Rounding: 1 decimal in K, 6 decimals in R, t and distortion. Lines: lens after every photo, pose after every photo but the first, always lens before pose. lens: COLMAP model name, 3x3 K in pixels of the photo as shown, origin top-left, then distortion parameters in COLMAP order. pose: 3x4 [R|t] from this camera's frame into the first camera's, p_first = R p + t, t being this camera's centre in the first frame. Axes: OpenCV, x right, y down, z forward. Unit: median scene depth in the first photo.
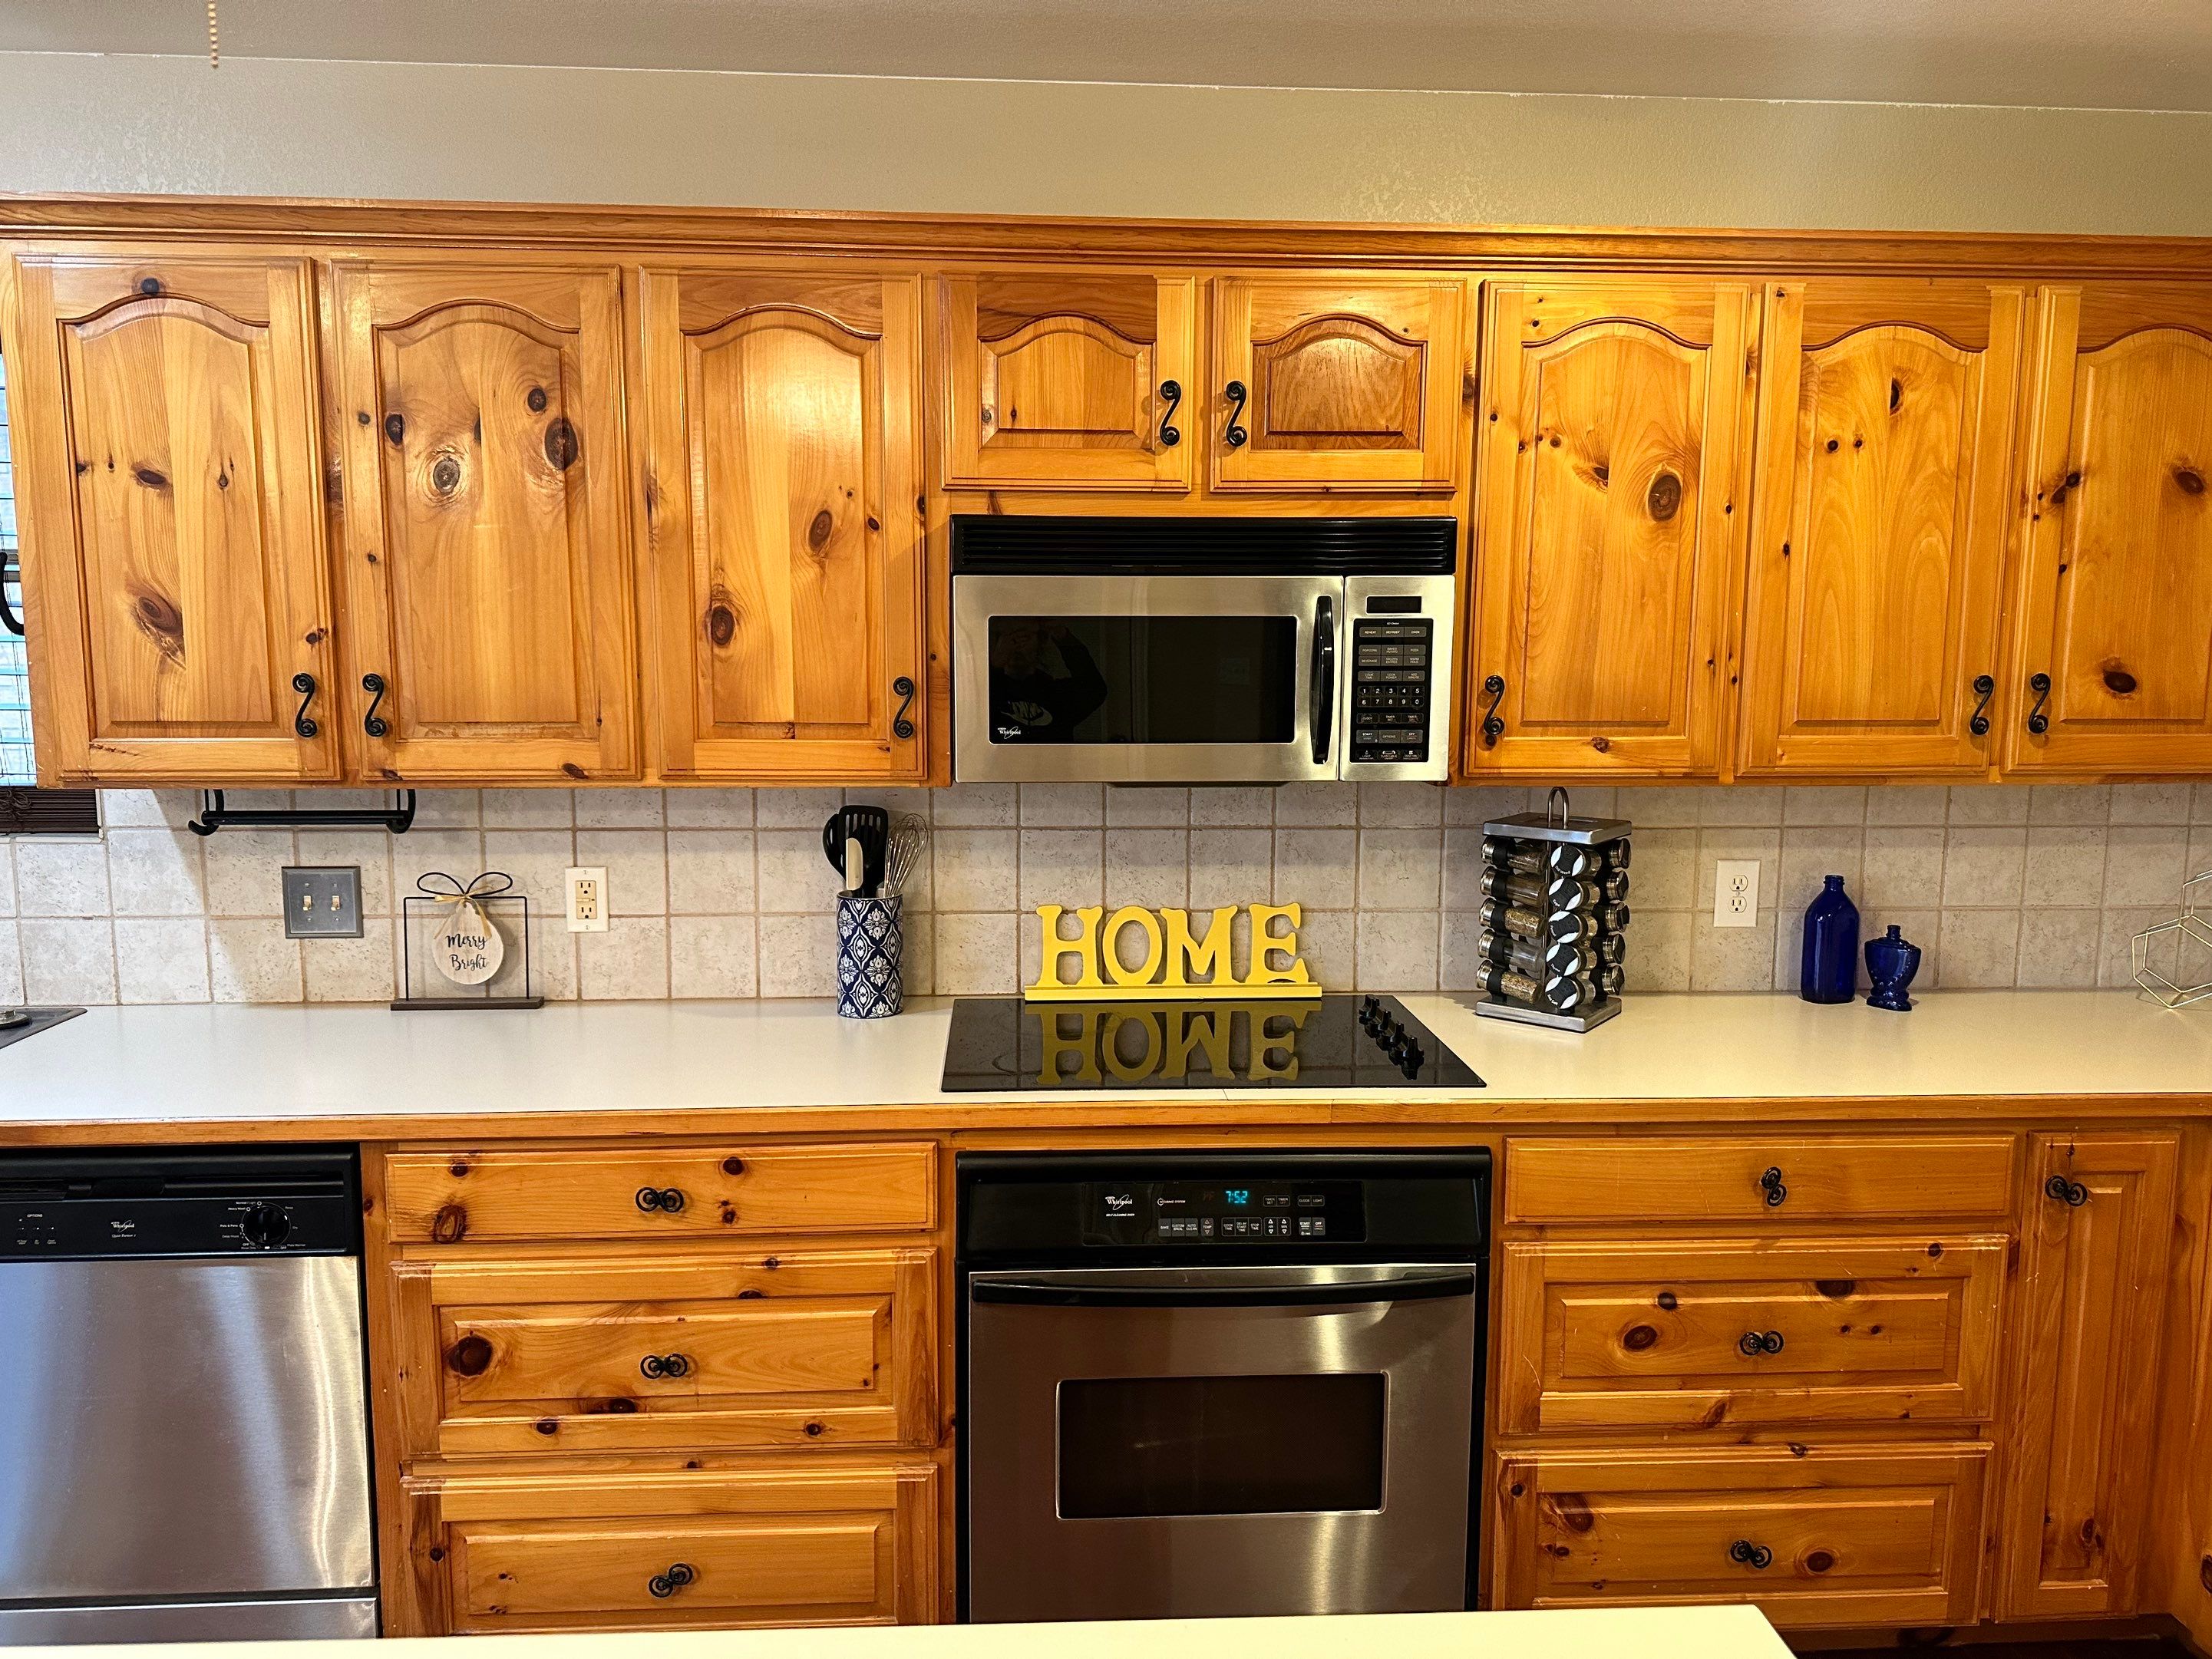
lens RADIAL K [[1542.6, 0, 1089.1], [0, 1542.6, 815.2], [0, 0, 1]] dist [0.066539, -0.068803]
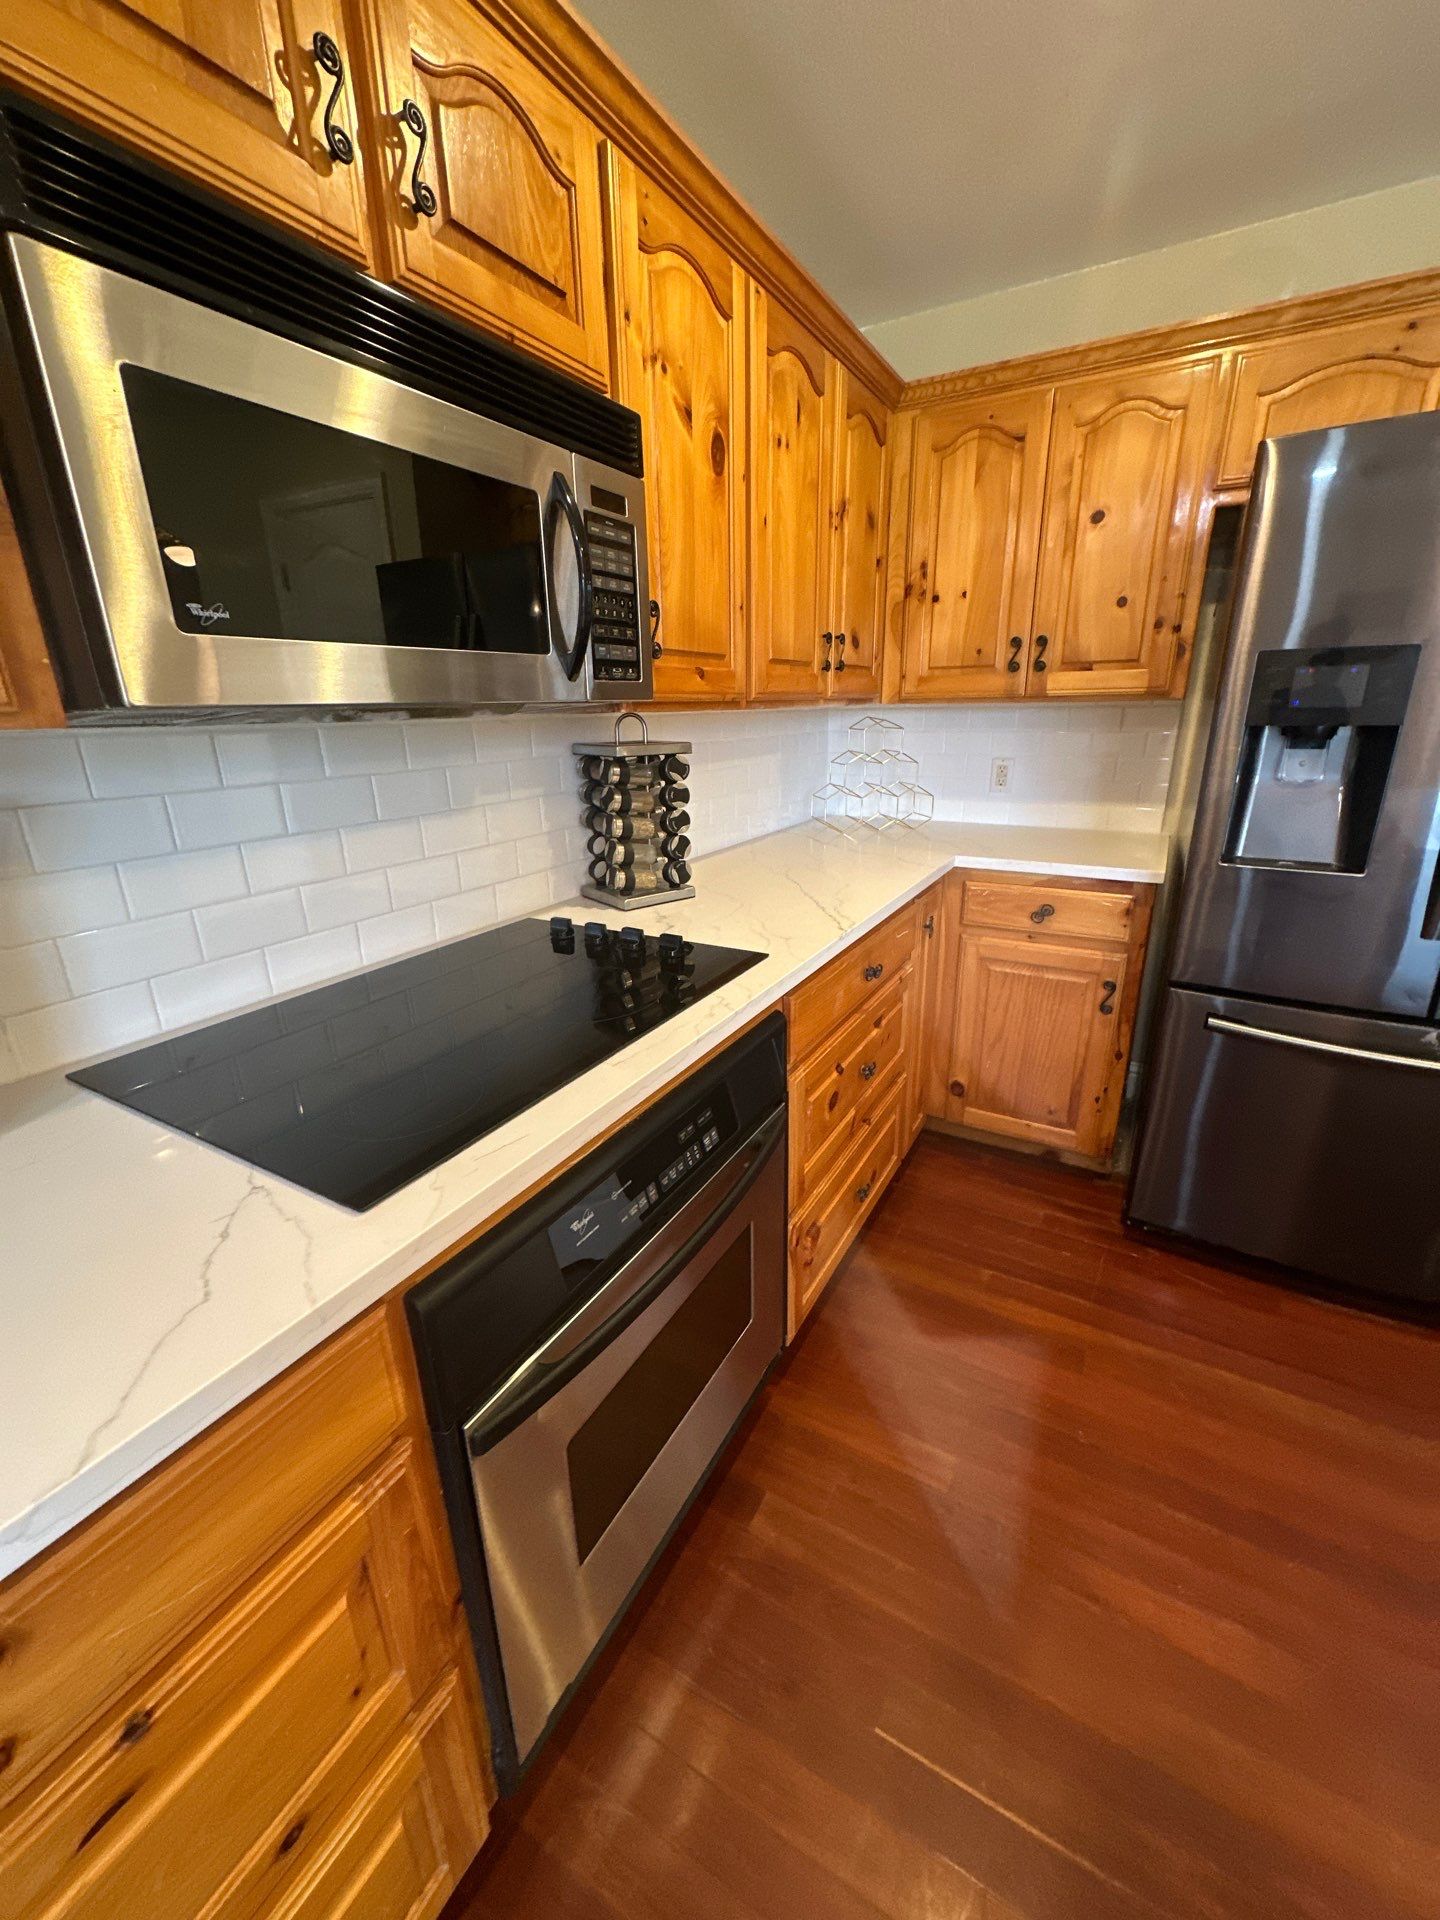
lens RADIAL K [[761.1, 0, 720.4], [0, 761.1, 961.1], [0, 0, 1]] dist [-0.002648, -0.001030]
pose [[0.552127, -0.280431, 0.785184, -0.205244], [0.126808, 0.959027, 0.253350, 0.023212], [-0.824060, -0.040313, 0.565066, 0.675497]]
